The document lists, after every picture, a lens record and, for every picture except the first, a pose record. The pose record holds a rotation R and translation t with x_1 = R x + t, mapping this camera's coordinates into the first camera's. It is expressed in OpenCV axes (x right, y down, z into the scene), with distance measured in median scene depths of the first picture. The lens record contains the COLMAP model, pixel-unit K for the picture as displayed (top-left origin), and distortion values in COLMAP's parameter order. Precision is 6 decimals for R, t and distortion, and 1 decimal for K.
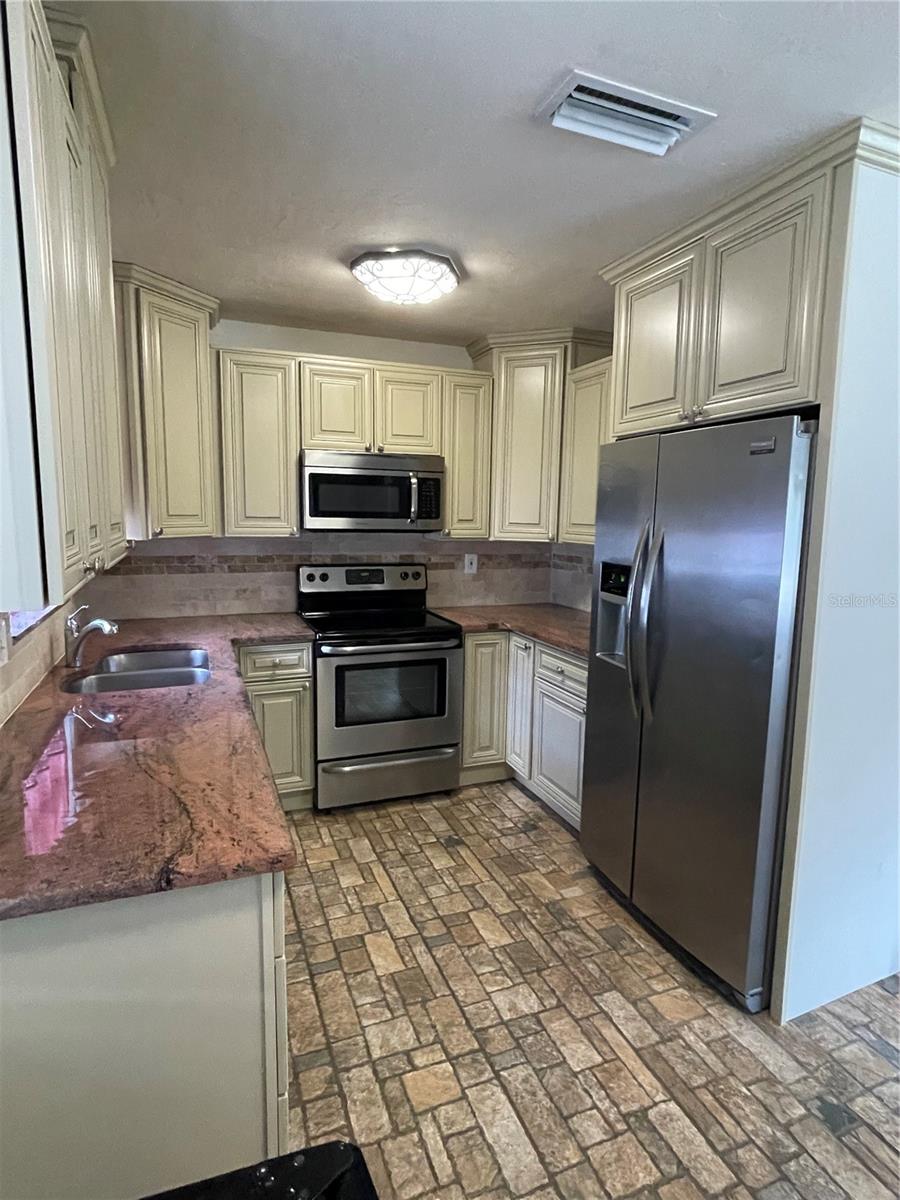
lens RADIAL K [[647.1, 0, 452.3], [0, 647.1, 600.7], [0, 0, 1]] dist [-0.006958, 0.007652]
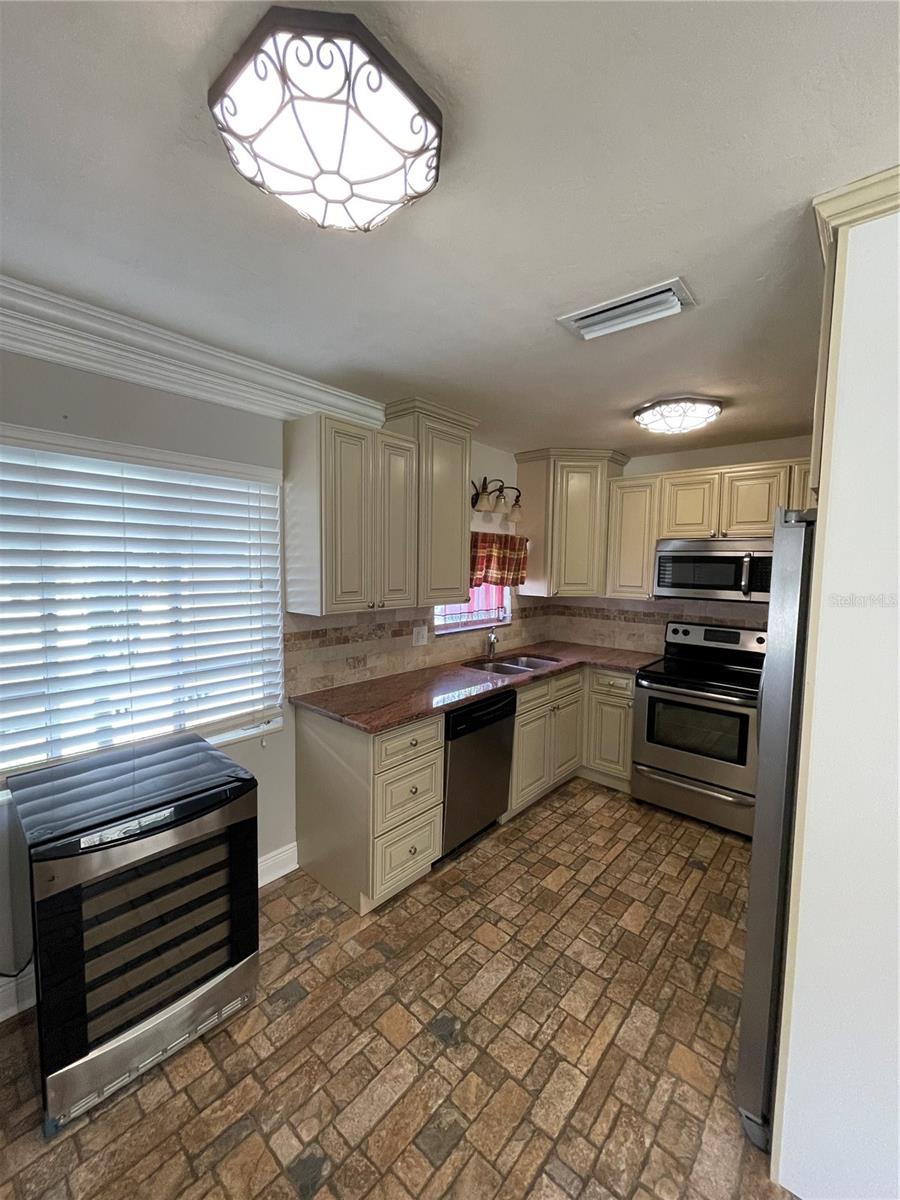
lens RADIAL K [[488.0, 0, 453.8], [0, 488.0, 599.3], [0, 0, 1]] dist [0.003144, -0.000092]
pose [[0.456542, 0.058477, -0.887778, 0.828976], [-0.130307, 0.991472, -0.001703, -0.070581], [0.880108, 0.116461, 0.460268, 0.209730]]
